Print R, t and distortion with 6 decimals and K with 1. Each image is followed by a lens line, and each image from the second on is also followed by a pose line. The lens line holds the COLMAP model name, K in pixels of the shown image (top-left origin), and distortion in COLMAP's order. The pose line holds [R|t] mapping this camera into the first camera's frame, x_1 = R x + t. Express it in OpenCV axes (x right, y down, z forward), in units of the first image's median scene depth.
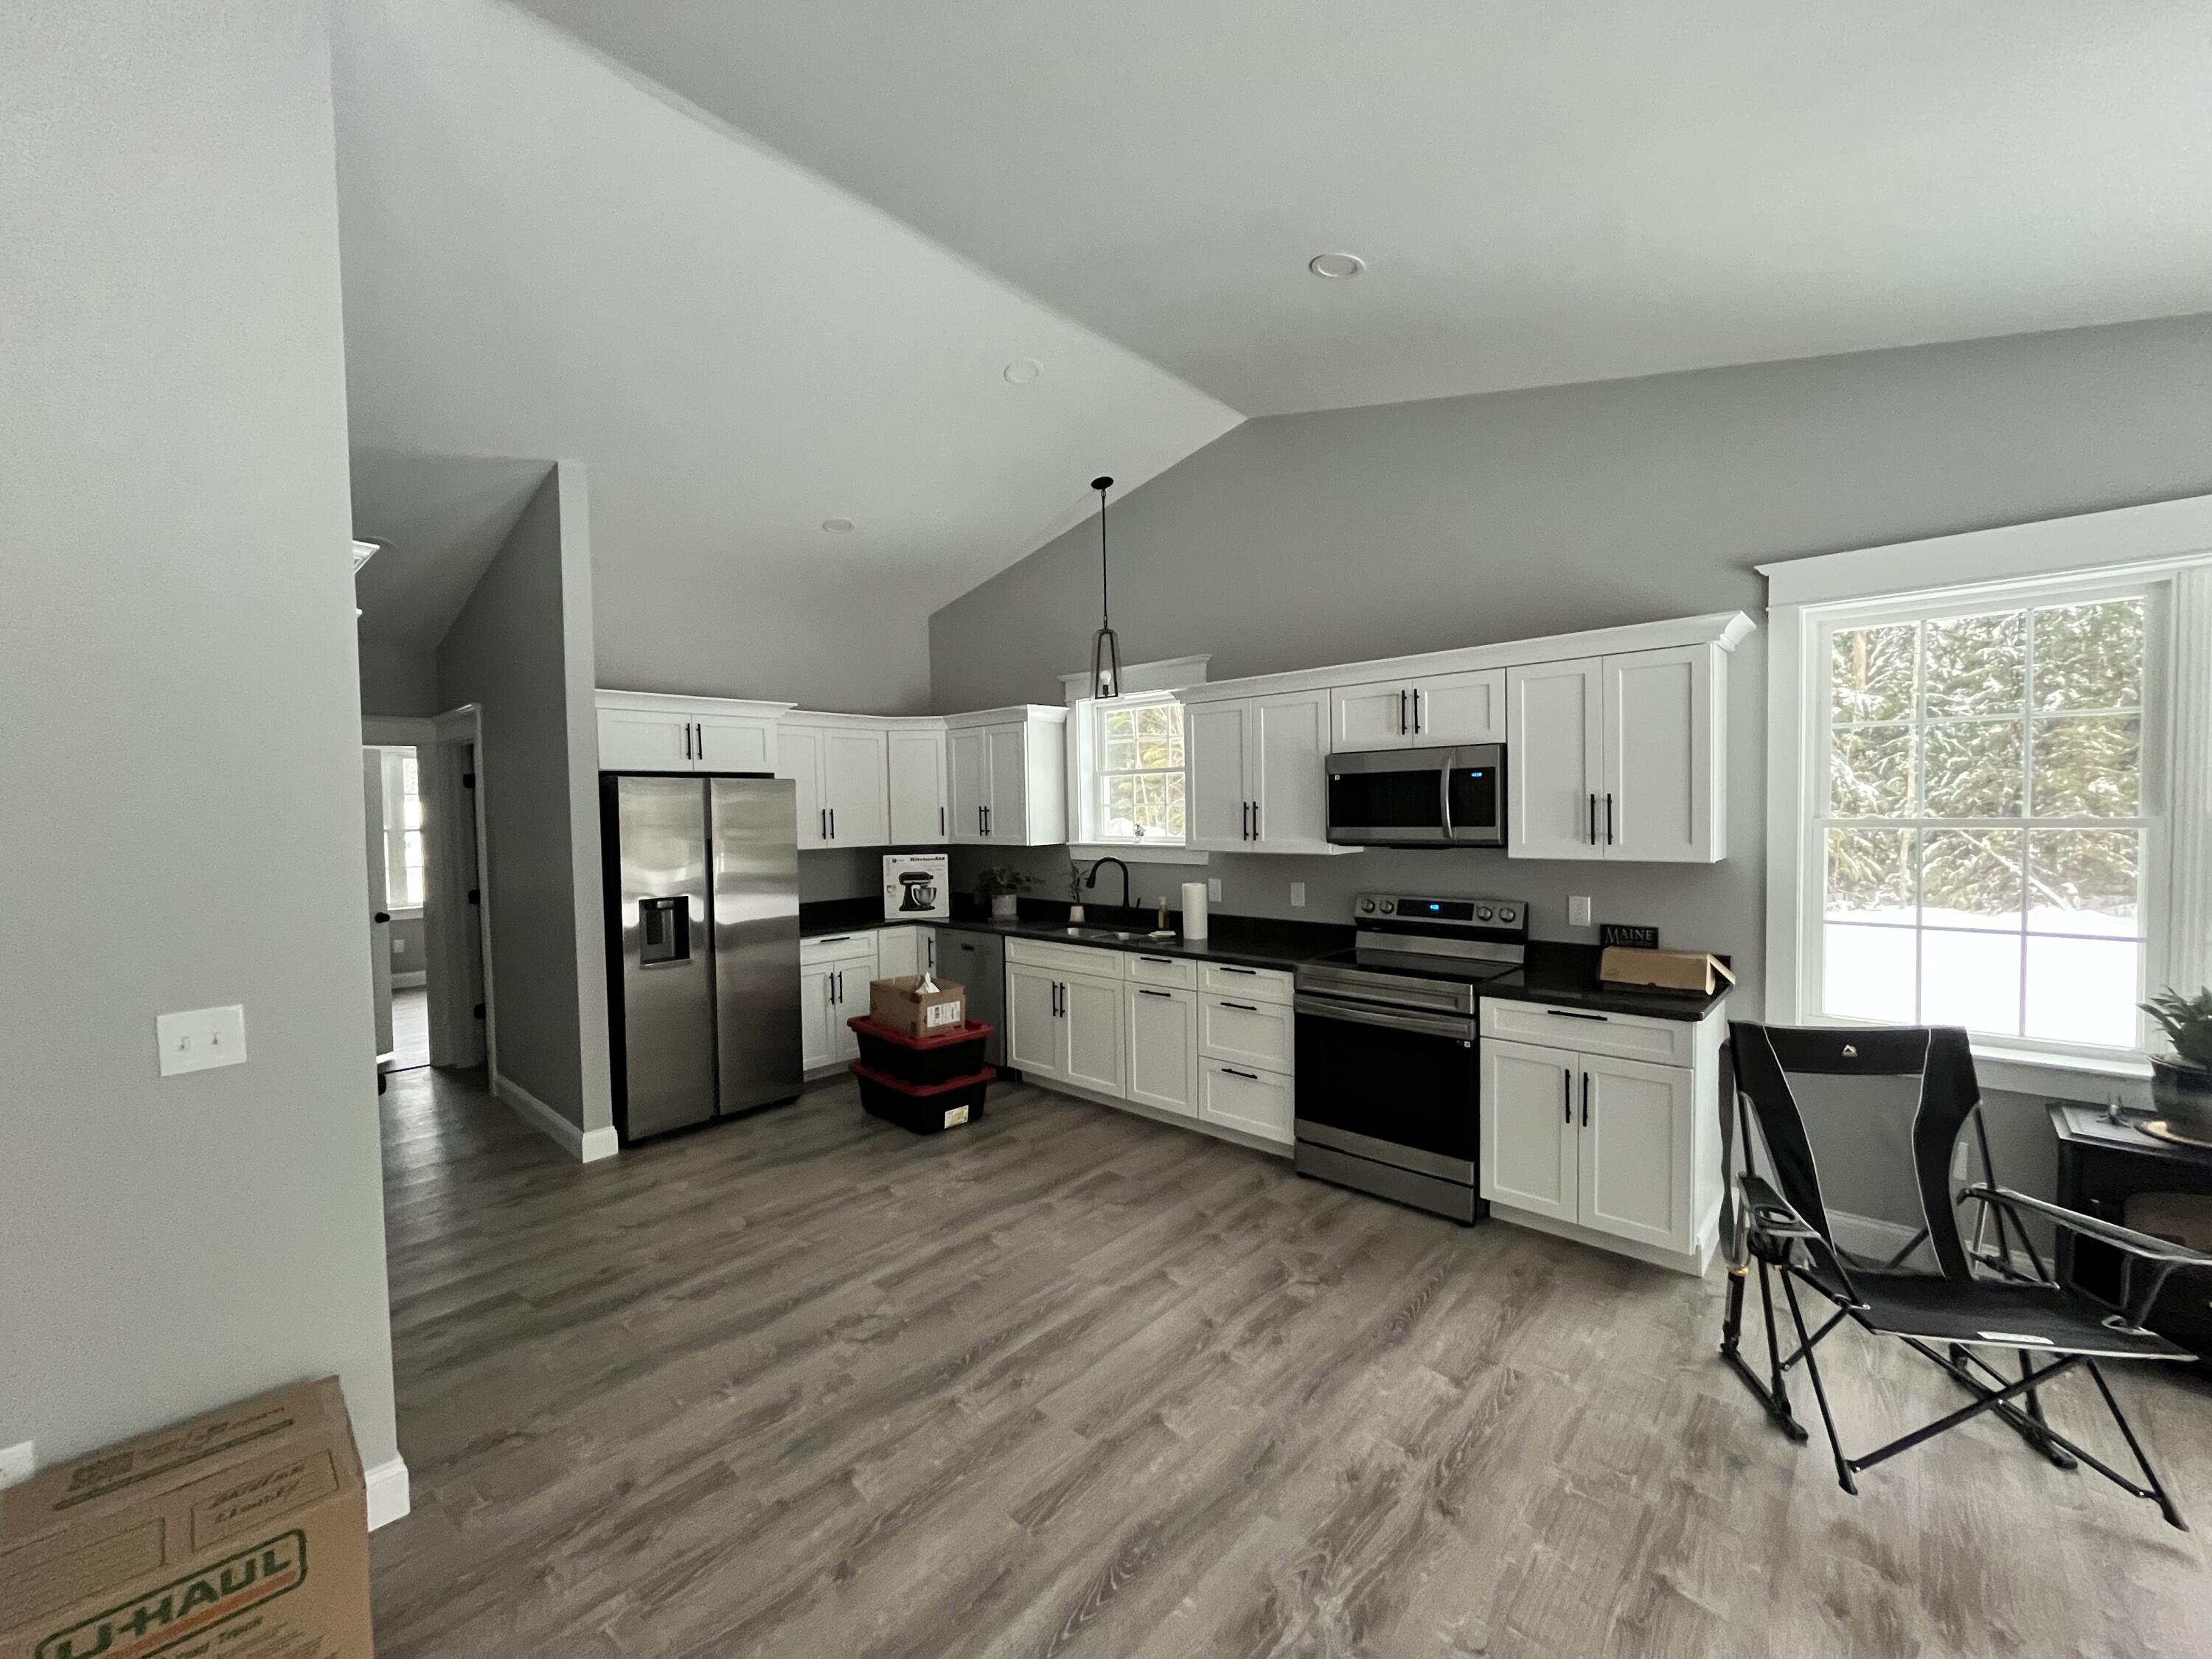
lens RADIAL K [[882.6, 0, 1110.6], [0, 882.6, 838.2], [0, 0, 1]] dist [0.000166, -0.000075]
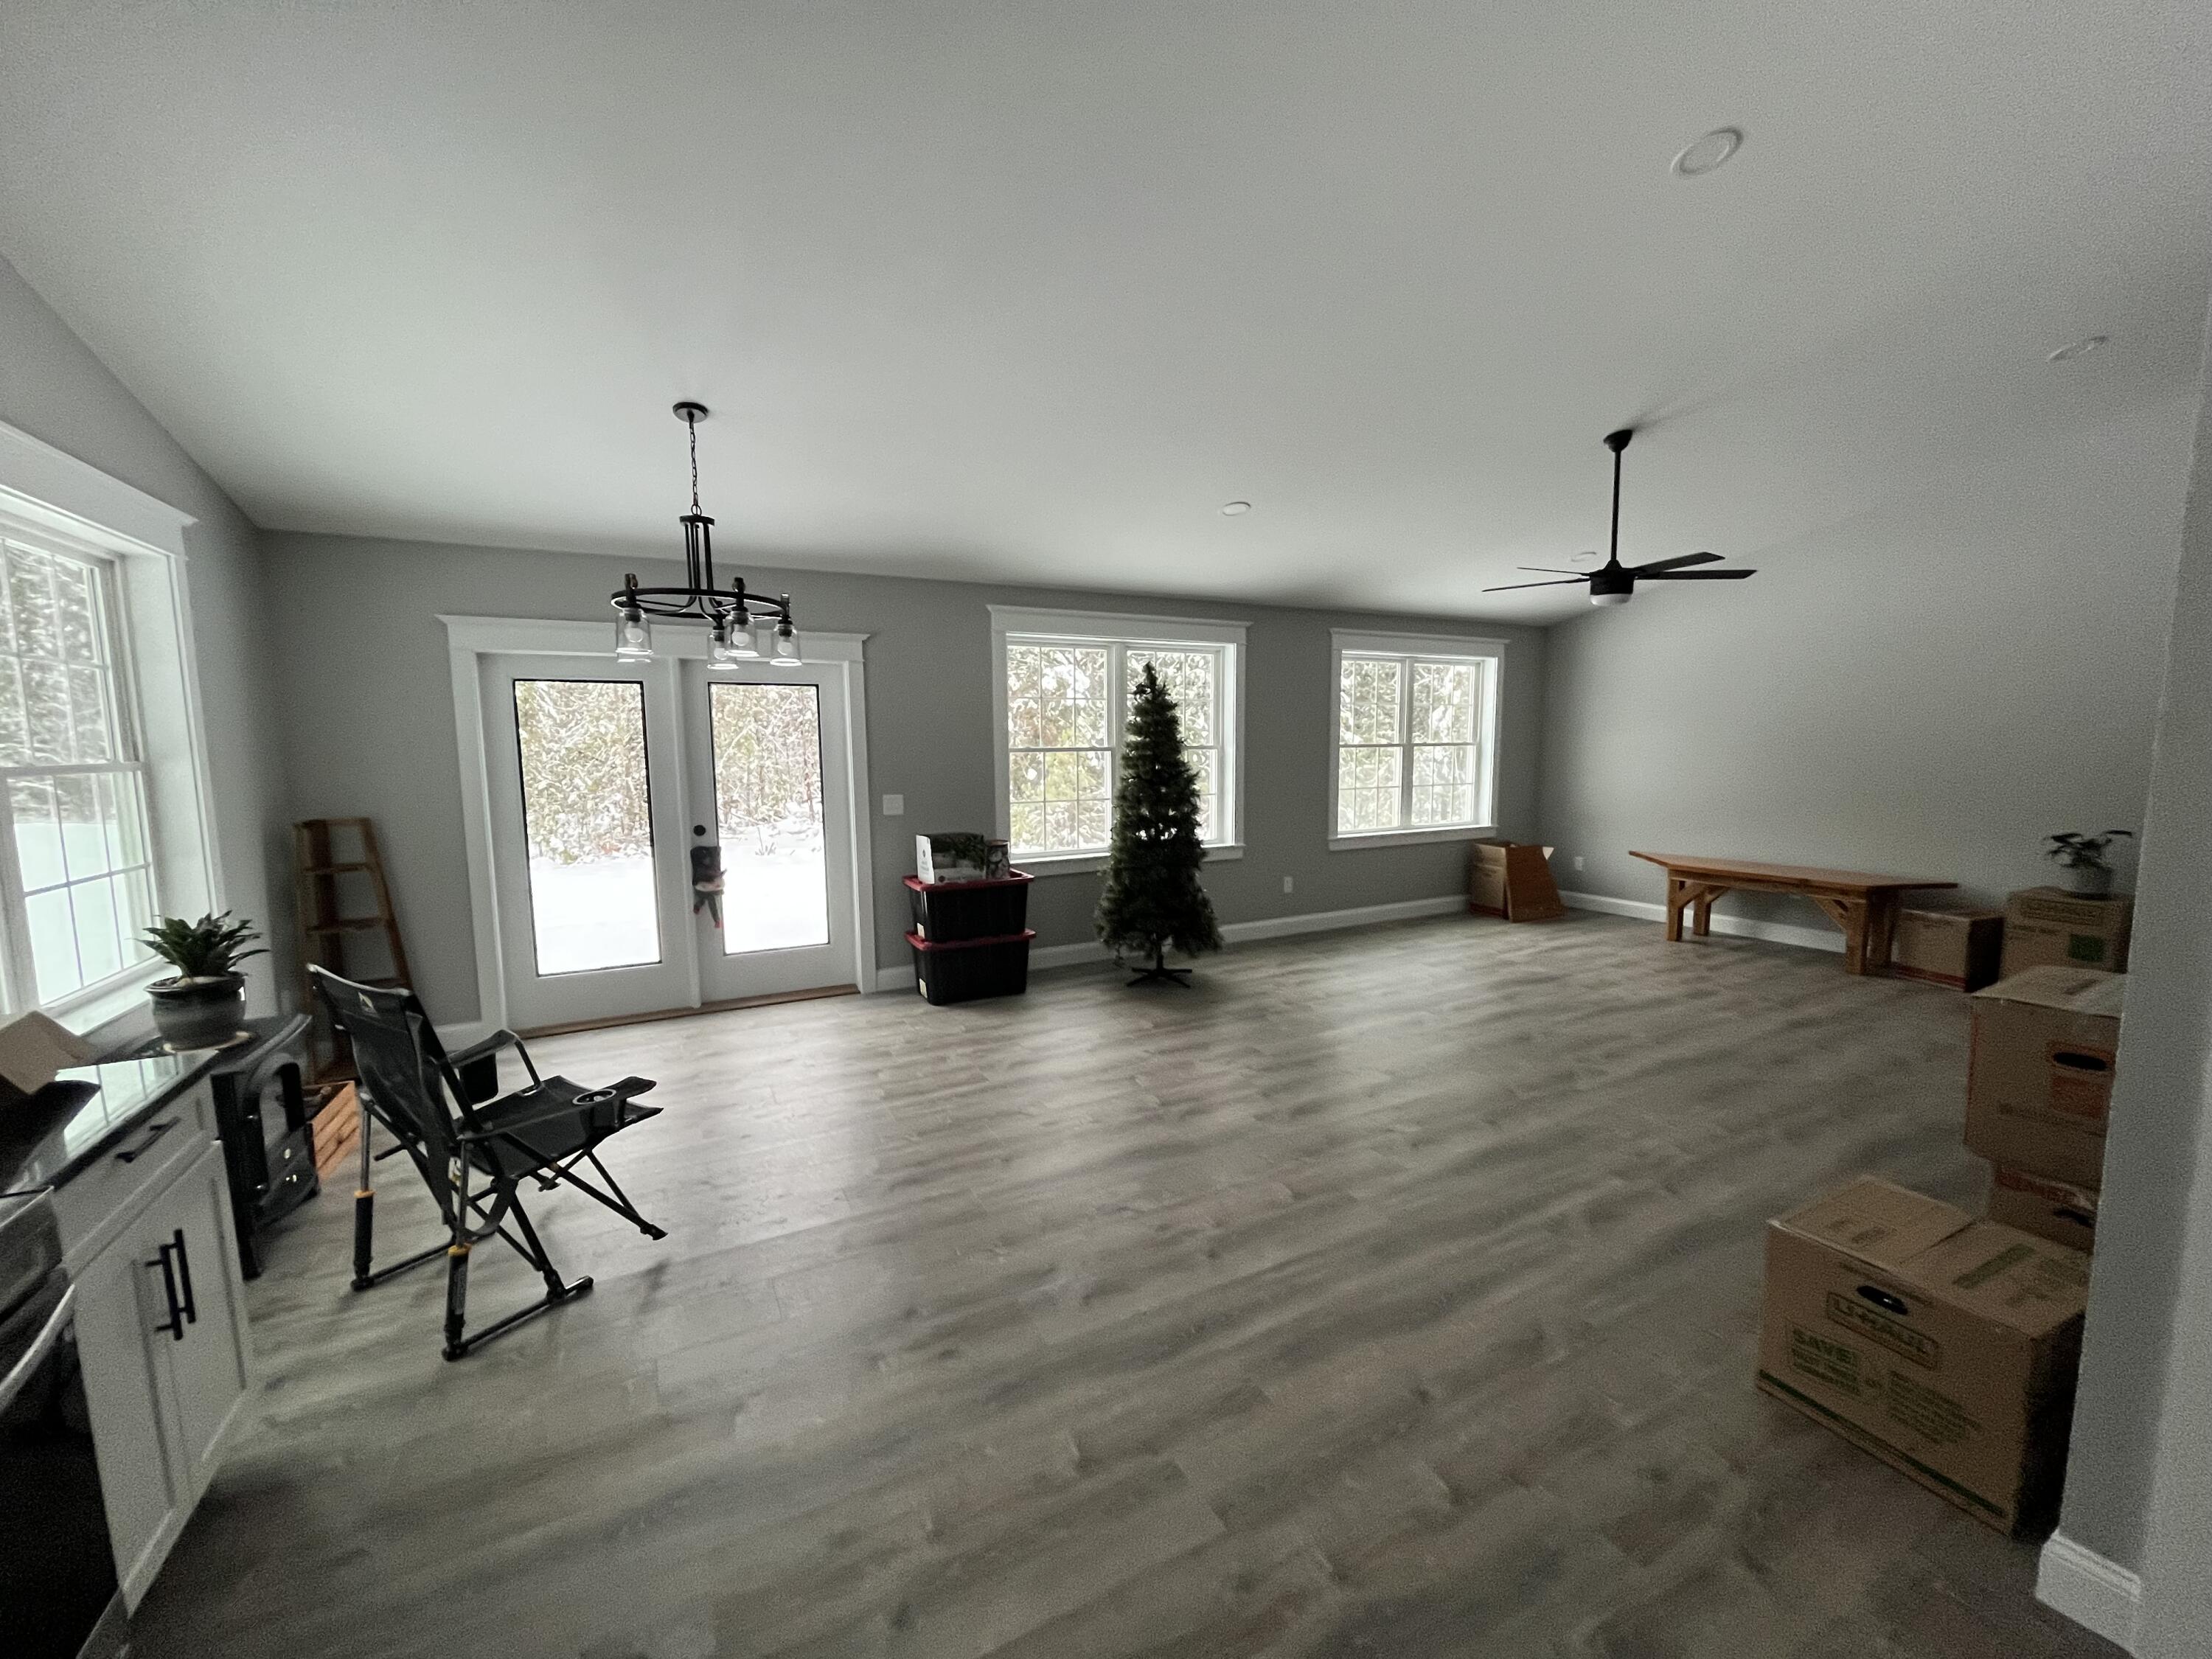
lens RADIAL K [[884.3, 0, 1106.0], [0, 884.3, 829.5], [0, 0, 1]] dist [0.000477, -0.000009]
pose [[-0.938366, -0.010159, 0.345493, -0.167953], [0.032718, 0.992469, 0.118047, -0.019942], [-0.344091, 0.122075, -0.930967, 1.149034]]
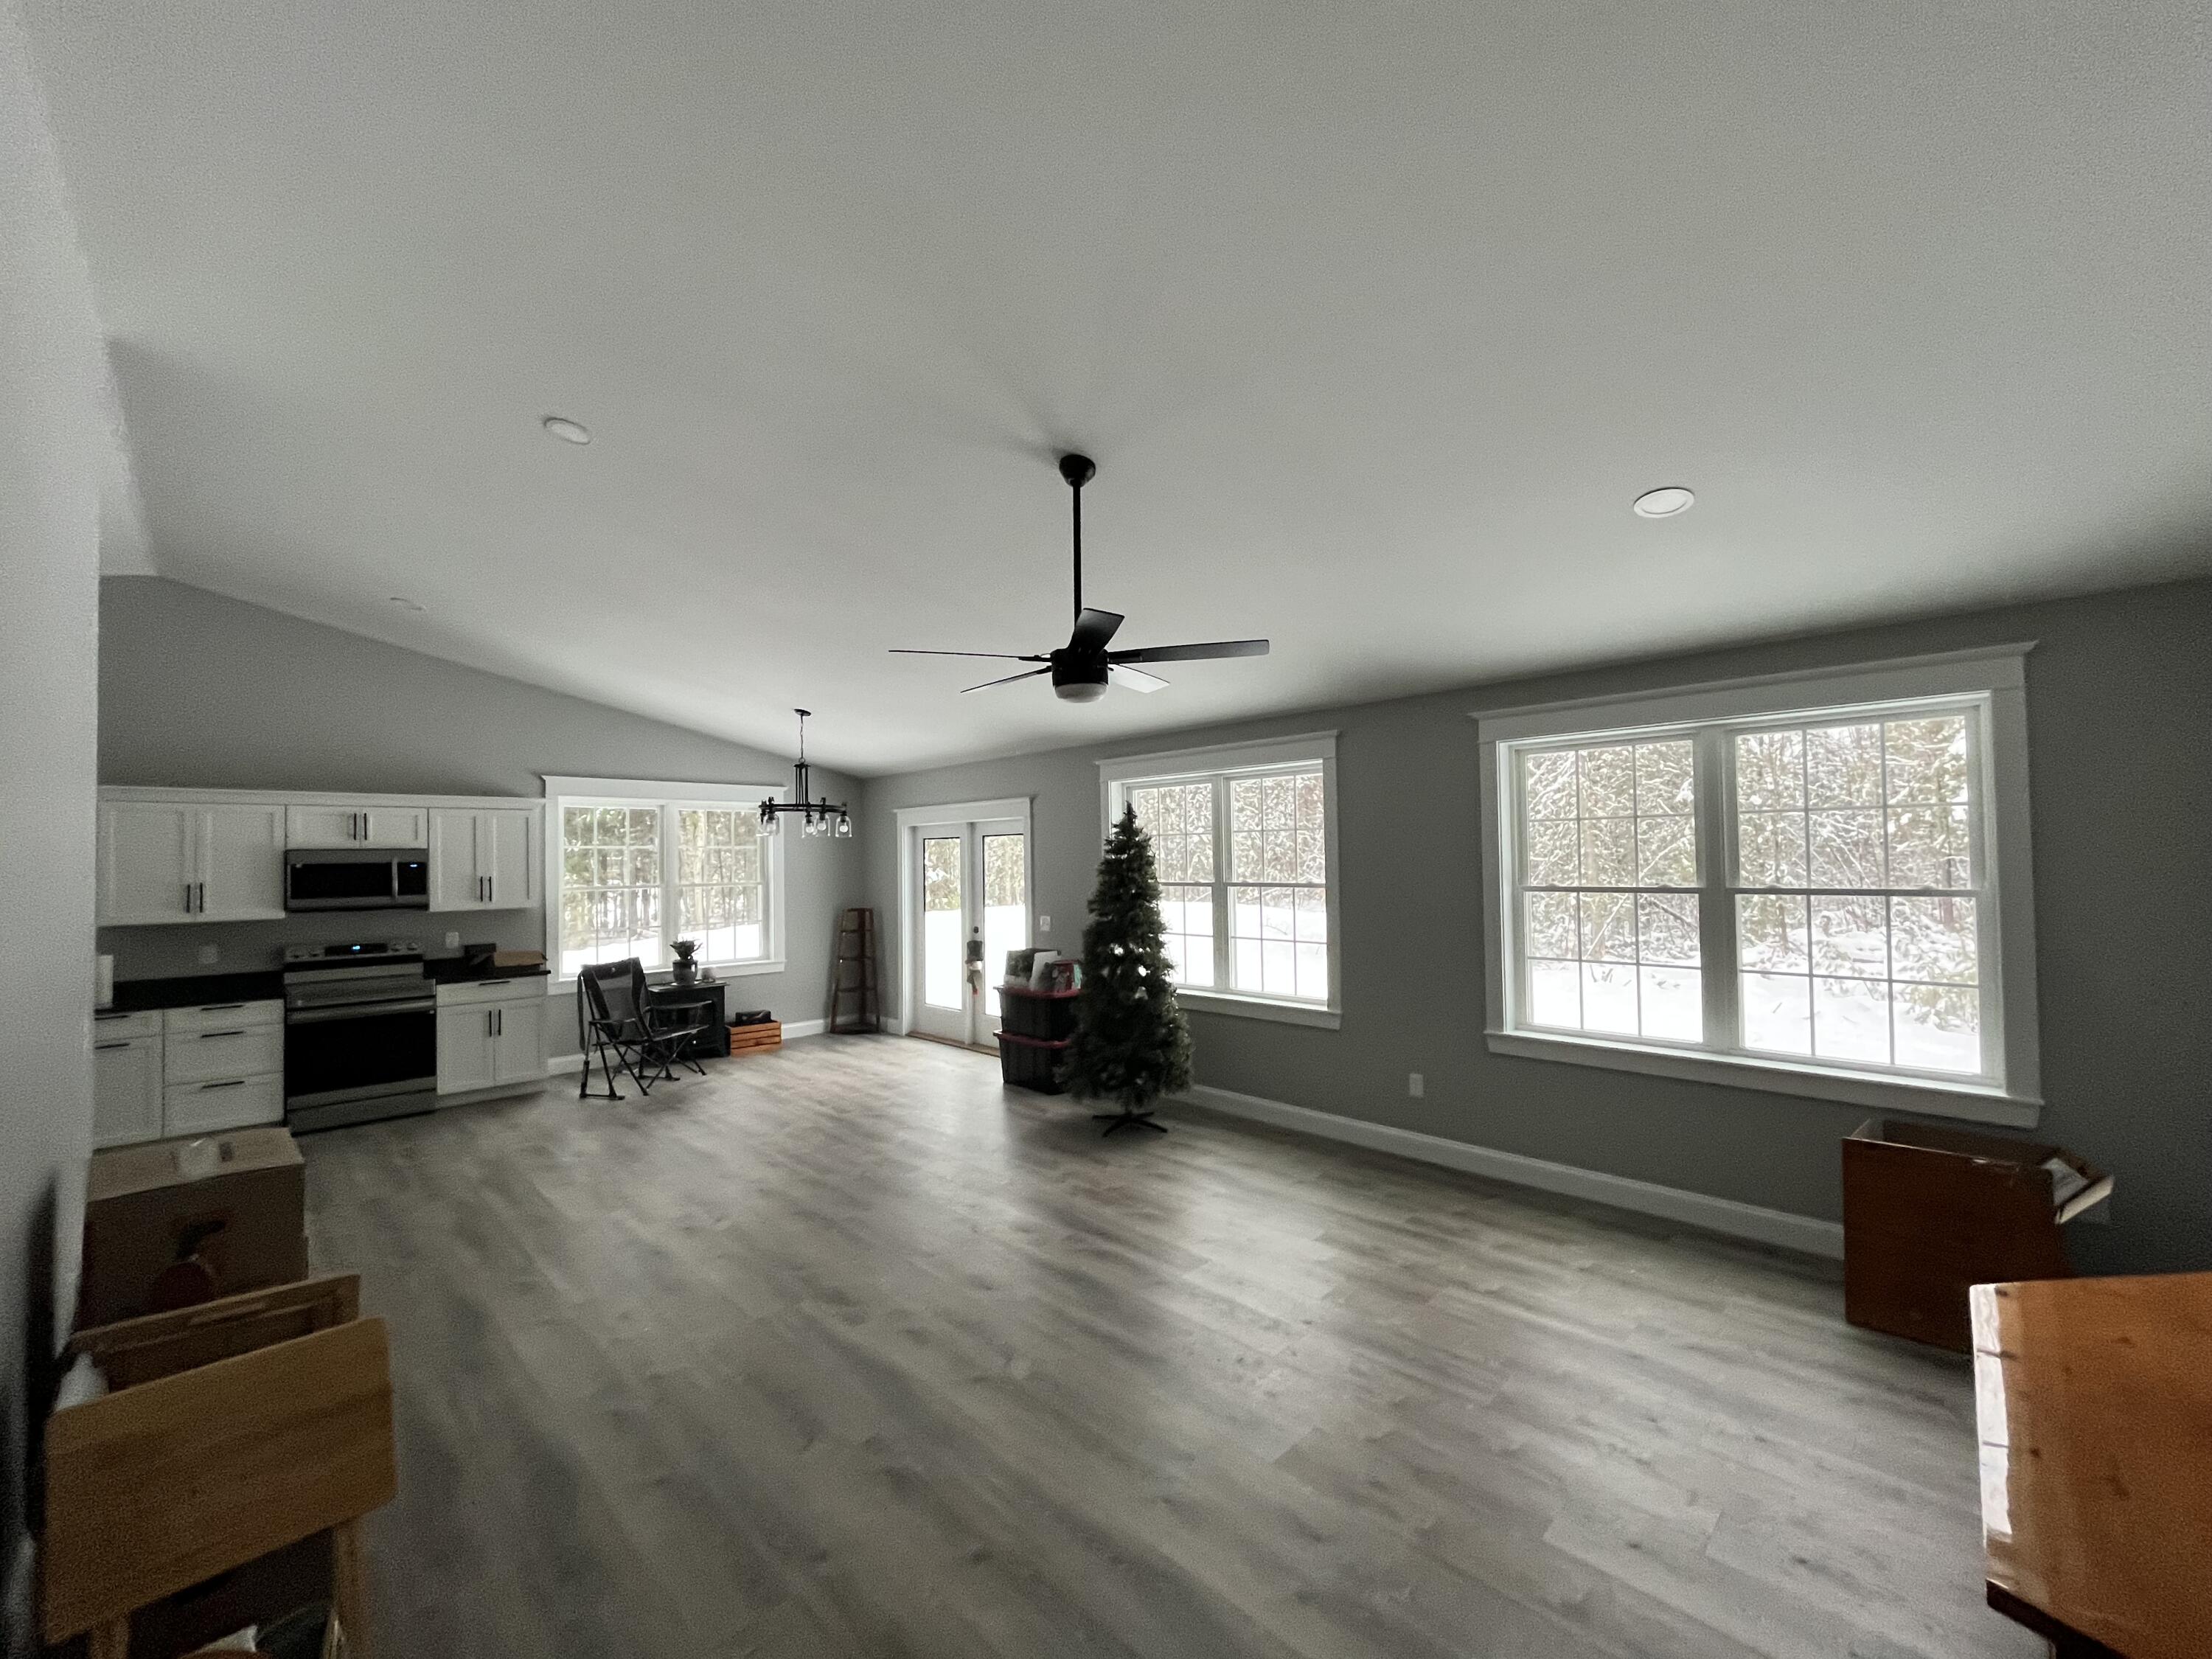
lens RADIAL K [[882.6, 0, 1110.6], [0, 882.6, 838.2], [0, 0, 1]] dist [0.000166, -0.000075]
pose [[0.054939, 0.036864, 0.997809, -1.354738], [0.041385, 0.998375, -0.039163, -0.000534], [-0.997632, 0.043446, 0.053324, -0.530142]]
